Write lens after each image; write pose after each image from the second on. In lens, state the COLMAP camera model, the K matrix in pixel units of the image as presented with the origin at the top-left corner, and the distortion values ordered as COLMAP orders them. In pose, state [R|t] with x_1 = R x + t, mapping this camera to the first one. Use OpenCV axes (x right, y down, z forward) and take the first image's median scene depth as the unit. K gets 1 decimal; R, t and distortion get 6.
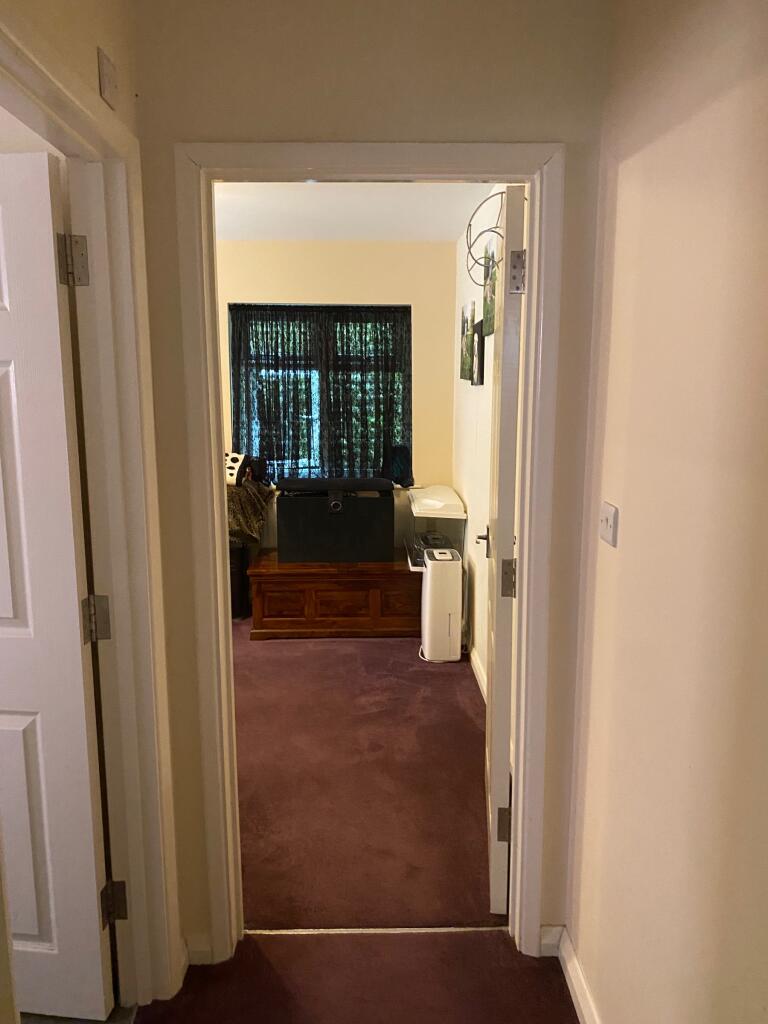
lens RADIAL K [[766.5, 0, 386.7], [0, 766.5, 503.0], [0, 0, 1]] dist [0.073652, -0.061343]
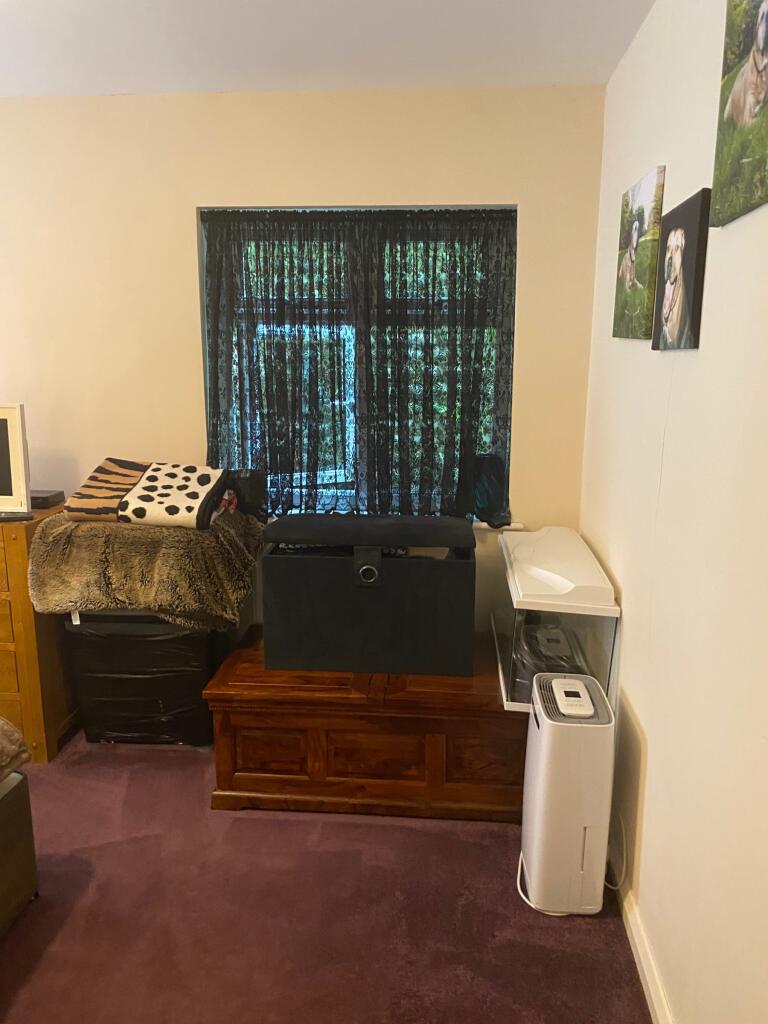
lens RADIAL K [[702.9, 0, 379.3], [0, 702.9, 513.2], [0, 0, 1]] dist [0.000140, -0.002590]
pose [[0.991977, 0.028587, -0.123145, 0.001712], [-0.019708, 0.997158, 0.072720, -0.069650], [0.124874, -0.069709, 0.989721, 0.467992]]
